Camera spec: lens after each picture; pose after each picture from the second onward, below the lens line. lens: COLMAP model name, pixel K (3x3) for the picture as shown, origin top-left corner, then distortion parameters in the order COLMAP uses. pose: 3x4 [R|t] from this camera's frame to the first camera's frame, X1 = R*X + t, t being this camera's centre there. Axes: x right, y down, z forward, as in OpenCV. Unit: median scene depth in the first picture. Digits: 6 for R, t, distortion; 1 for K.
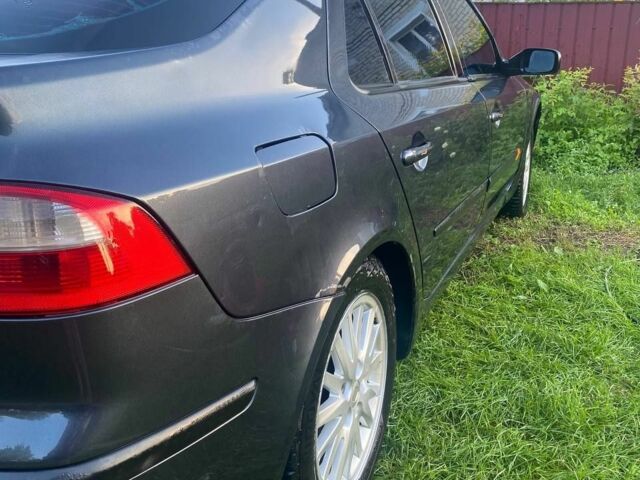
lens RADIAL K [[481.8, 0, 320.0], [0, 481.8, 240.0], [0, 0, 1]] dist [-0.001738, -0.003875]
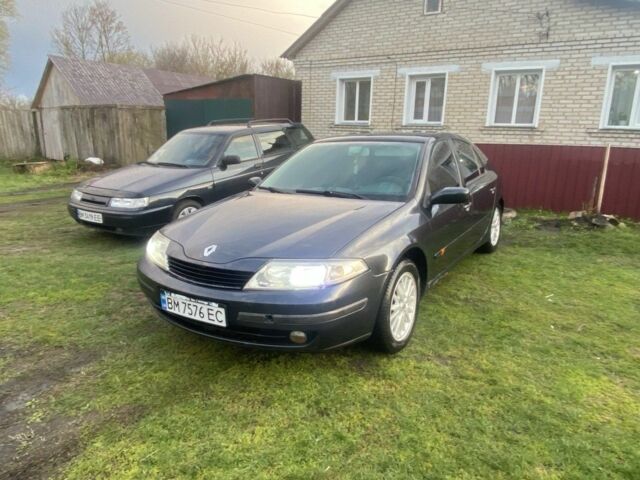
lens RADIAL K [[481.8, 0, 320.0], [0, 481.8, 240.0], [0, 0, 1]] dist [-0.001738, -0.003875]
pose [[0.996746, 0.046462, -0.065865, -0.212047], [-0.054132, 0.991308, -0.119906, 0.280076], [0.059721, 0.123082, 0.990598, -1.567553]]
